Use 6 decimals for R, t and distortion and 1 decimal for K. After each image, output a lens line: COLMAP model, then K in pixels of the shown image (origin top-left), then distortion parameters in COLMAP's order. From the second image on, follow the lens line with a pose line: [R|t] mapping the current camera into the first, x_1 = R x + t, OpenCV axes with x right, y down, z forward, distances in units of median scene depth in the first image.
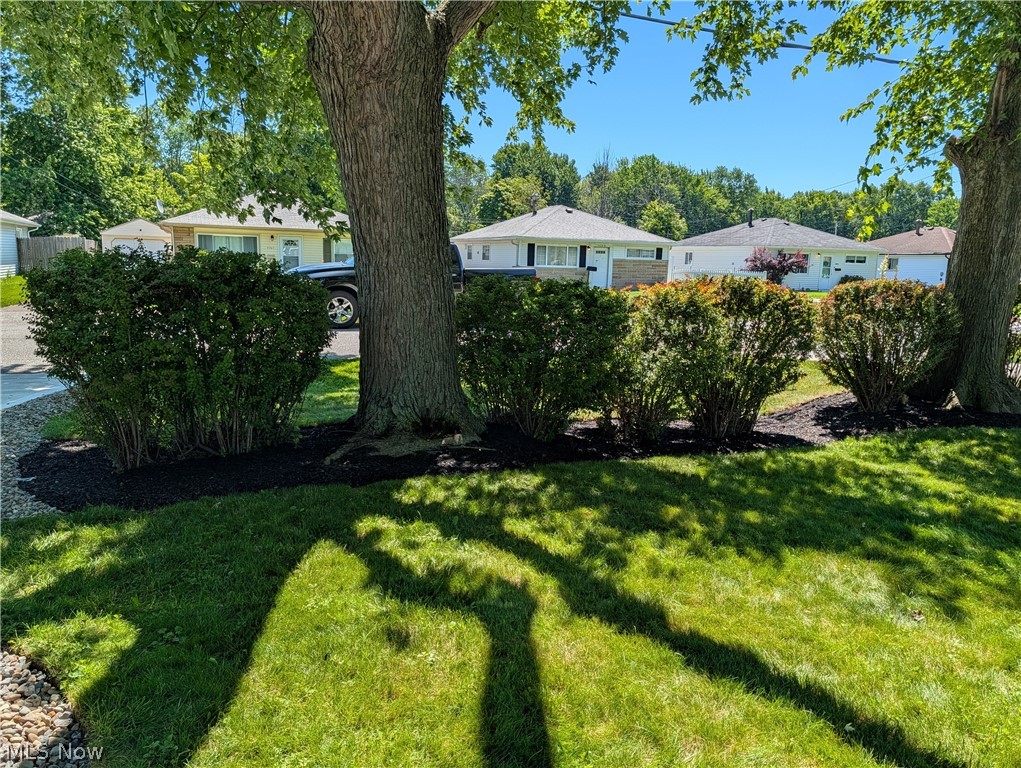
lens RADIAL K [[733.2, 0, 513.0], [0, 733.2, 378.2], [0, 0, 1]] dist [0.019096, -0.008915]
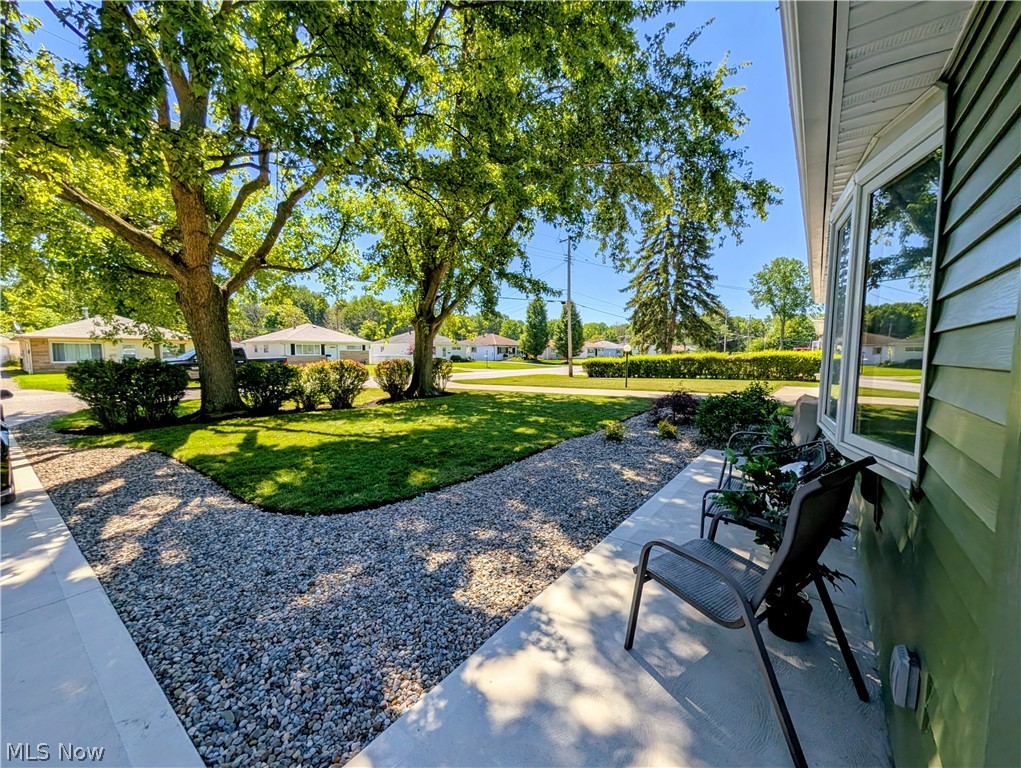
lens RADIAL K [[392.4, 0, 509.1], [0, 392.4, 385.9], [0, 0, 1]] dist [0.002113, 0.000262]
pose [[0.876566, -0.068361, 0.476402, 0.022979], [0.098531, 0.994385, -0.038605, 0.023411], [-0.471088, 0.080780, 0.878380, -0.173915]]
